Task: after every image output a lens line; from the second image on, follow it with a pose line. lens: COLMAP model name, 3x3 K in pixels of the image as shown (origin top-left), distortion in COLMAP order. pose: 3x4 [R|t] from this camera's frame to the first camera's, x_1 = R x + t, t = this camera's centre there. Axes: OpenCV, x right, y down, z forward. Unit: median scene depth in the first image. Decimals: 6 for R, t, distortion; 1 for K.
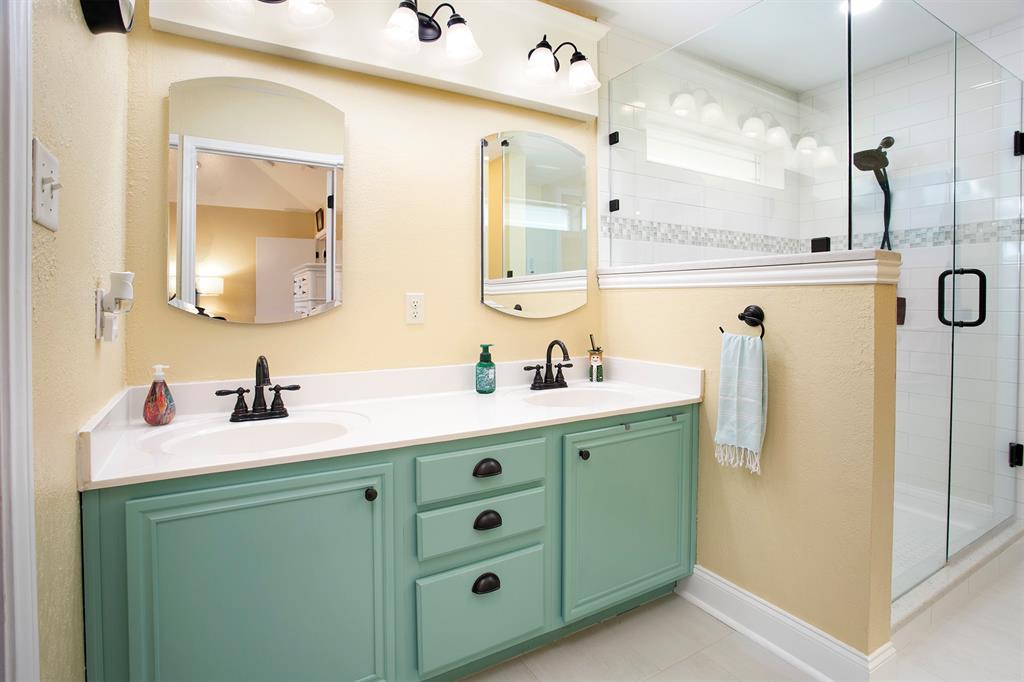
lens RADIAL K [[523.7, 0, 510.2], [0, 523.7, 303.5], [0, 0, 1]] dist [-0.074394, 0.028236]
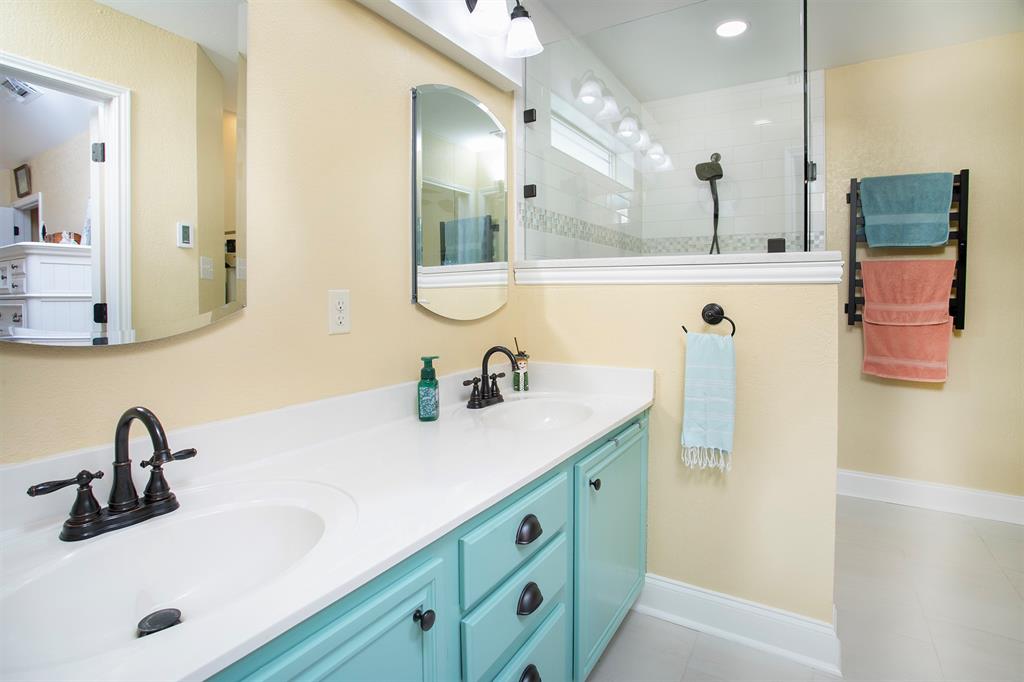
lens RADIAL K [[523.7, 0, 510.2], [0, 523.7, 303.5], [0, 0, 1]] dist [-0.074394, 0.028236]
pose [[0.877337, -0.009880, 0.479773, -0.286076], [0.003409, 0.999891, 0.014357, -0.009811], [-0.479863, -0.010960, 0.877275, 0.253930]]
